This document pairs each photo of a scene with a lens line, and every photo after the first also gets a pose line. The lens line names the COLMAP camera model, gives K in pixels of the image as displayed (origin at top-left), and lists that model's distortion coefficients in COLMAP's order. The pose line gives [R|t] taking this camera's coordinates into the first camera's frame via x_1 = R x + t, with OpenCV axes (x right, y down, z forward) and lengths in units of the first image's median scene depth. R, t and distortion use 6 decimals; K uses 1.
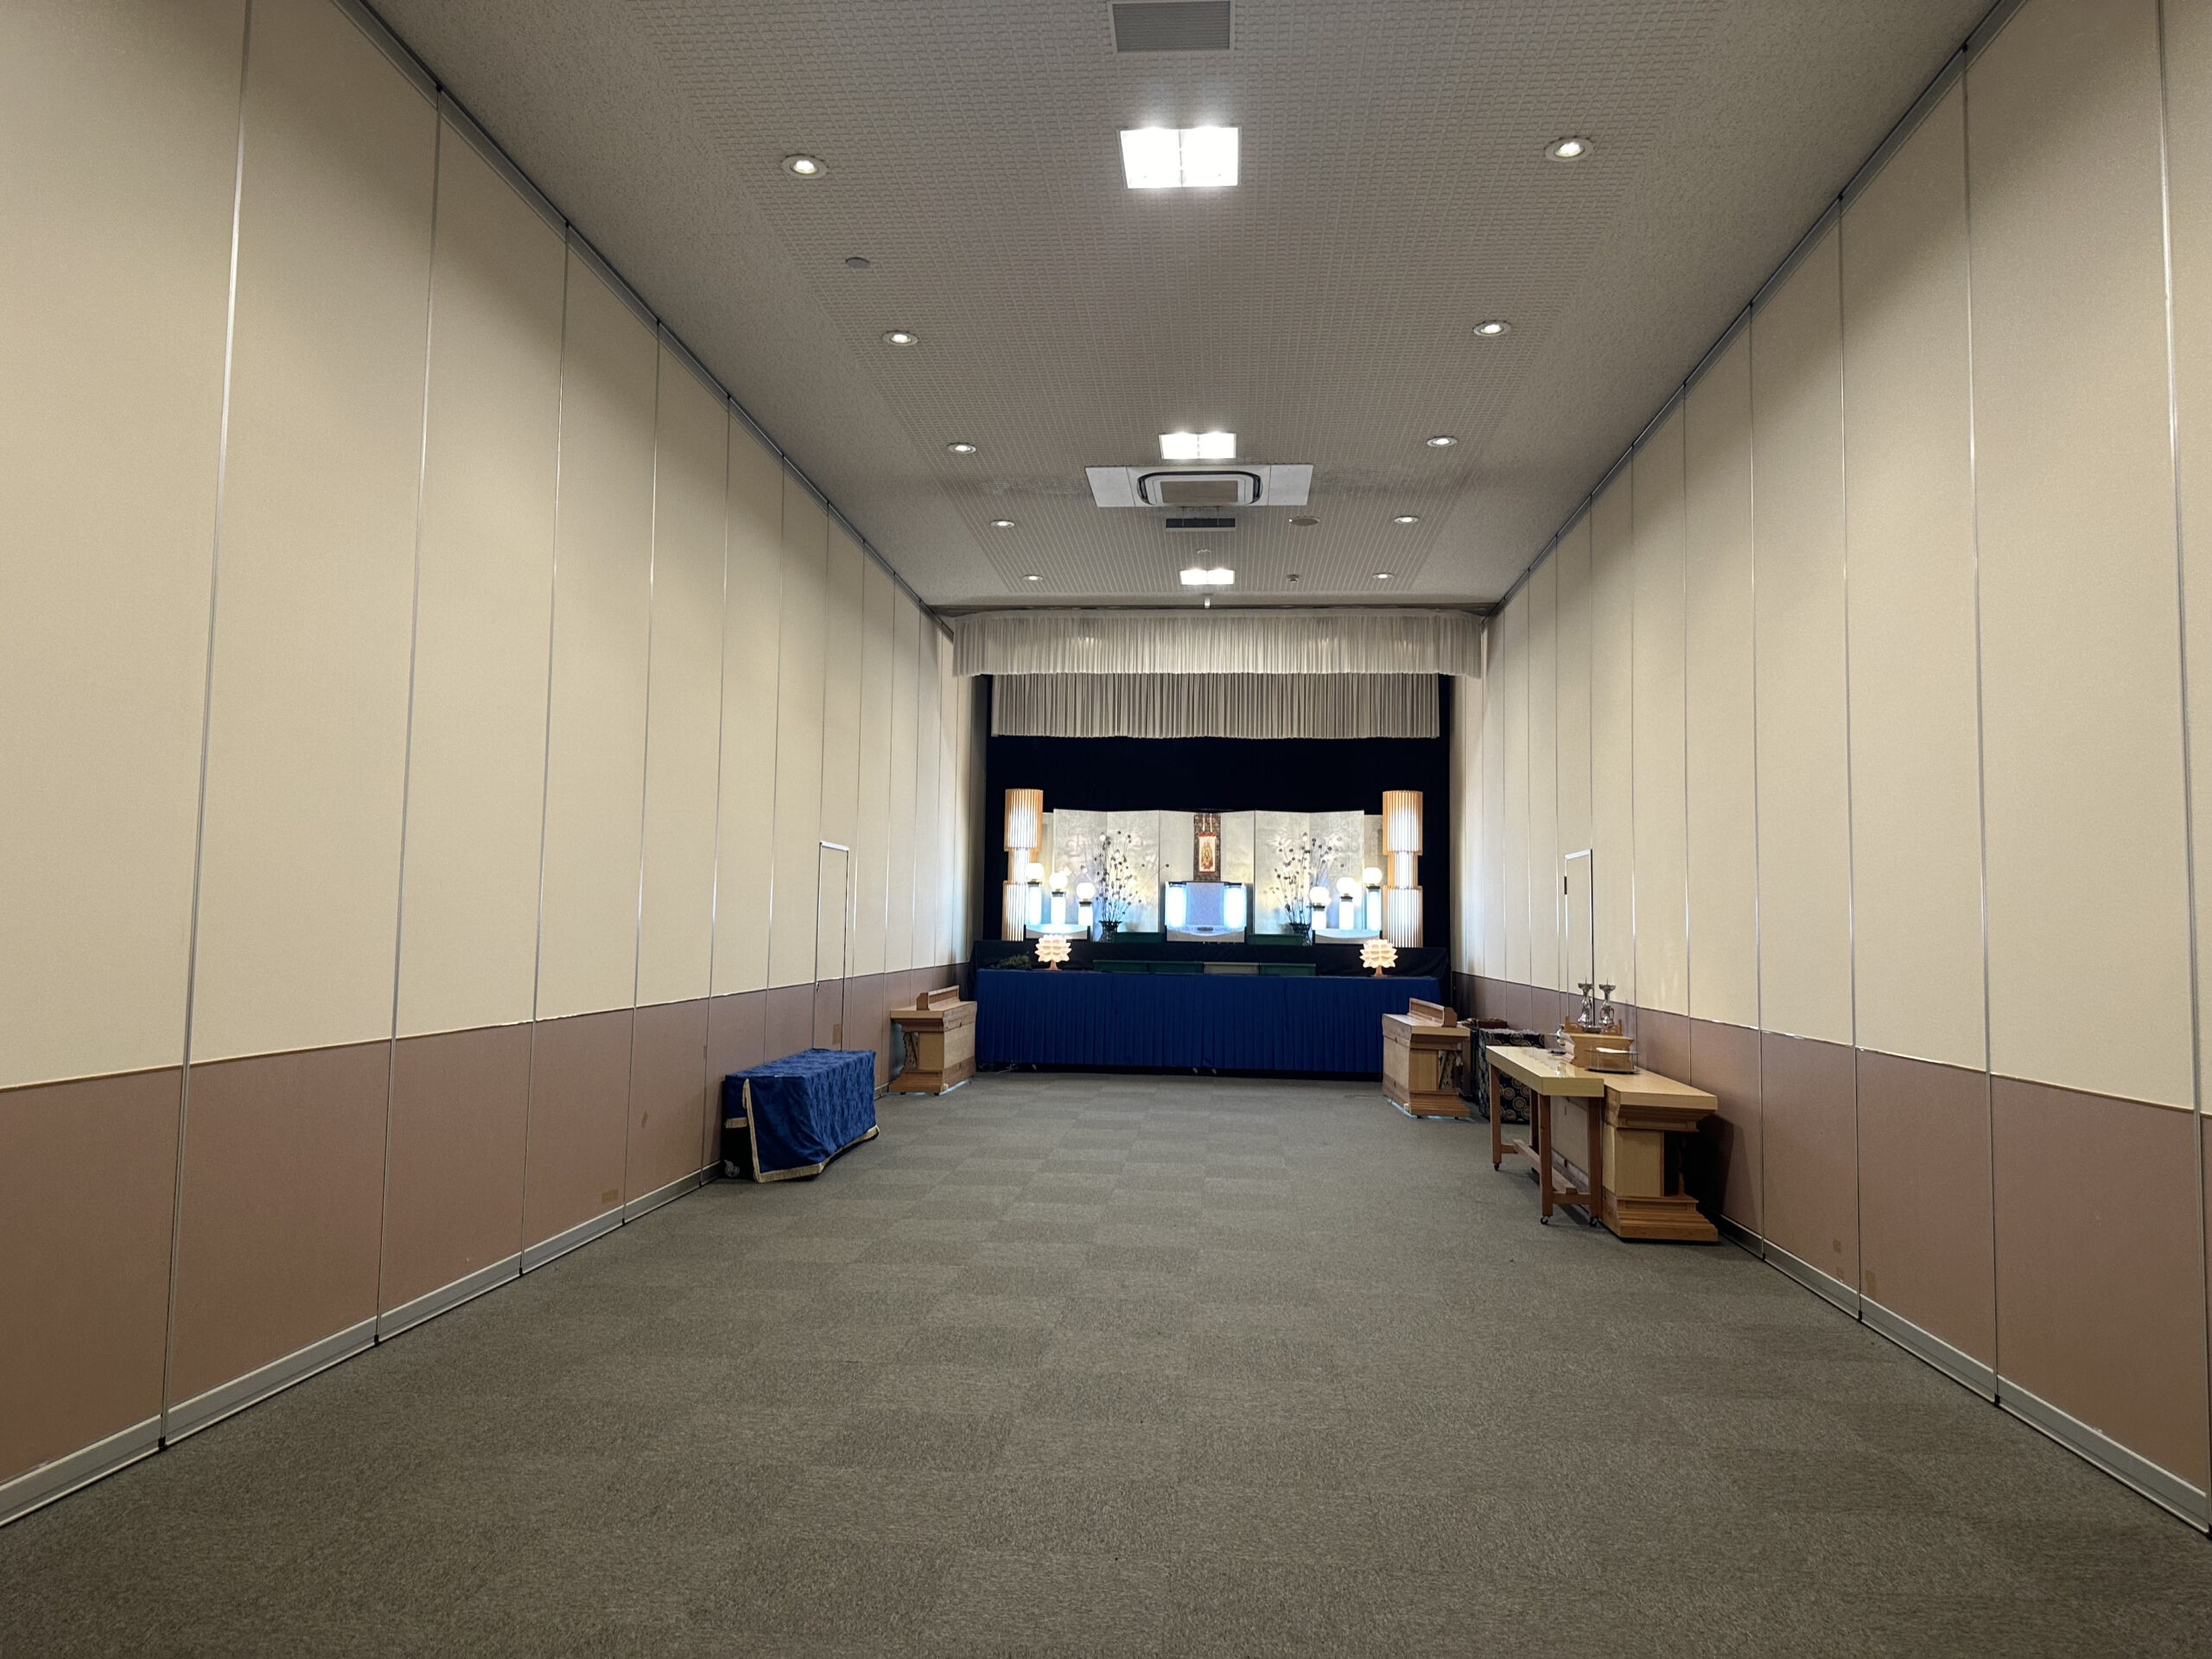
lens RADIAL K [[1524.9, 0, 1114.0], [0, 1524.9, 824.0], [0, 0, 1]] dist [0.185019, -0.354496]
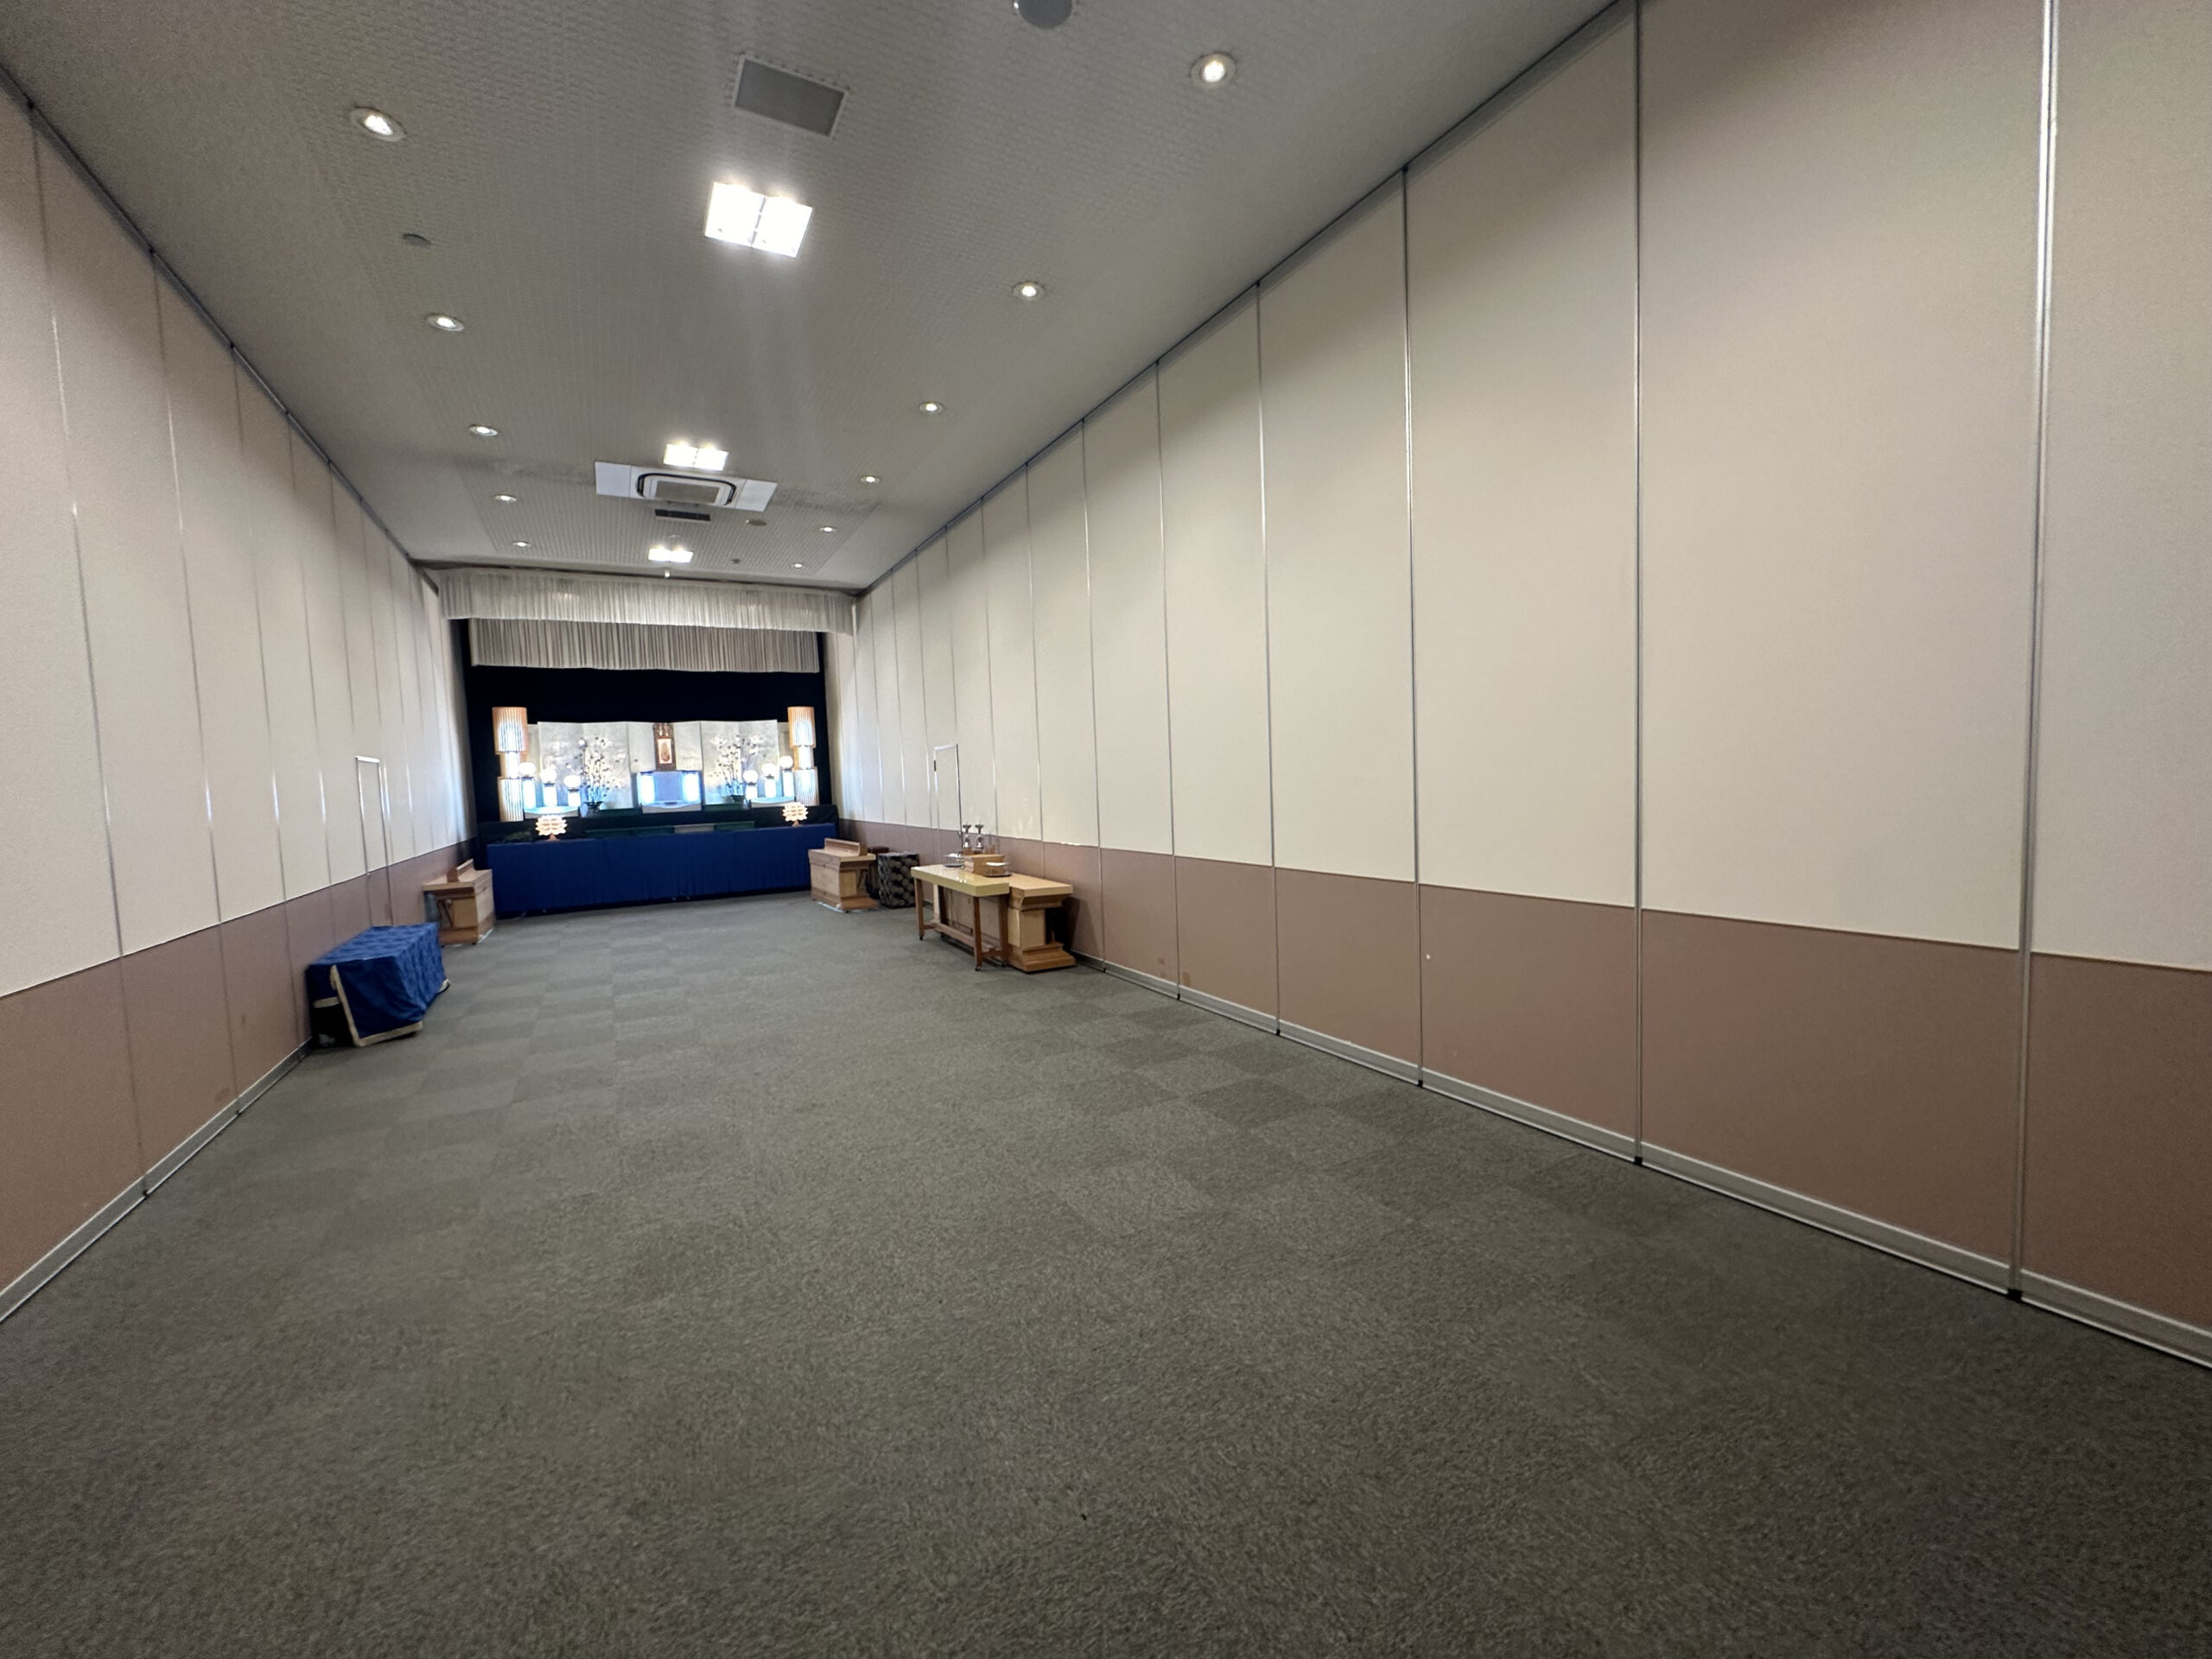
lens RADIAL K [[881.4, 0, 1106.0], [0, 881.4, 829.5], [0, 0, 1]] dist [0.001303, 0.000338]
pose [[0.832999, -0.082484, 0.547091, -0.069089], [0.015044, 0.991836, 0.126631, -0.008245], [-0.553070, -0.097253, 0.827439, 0.085231]]
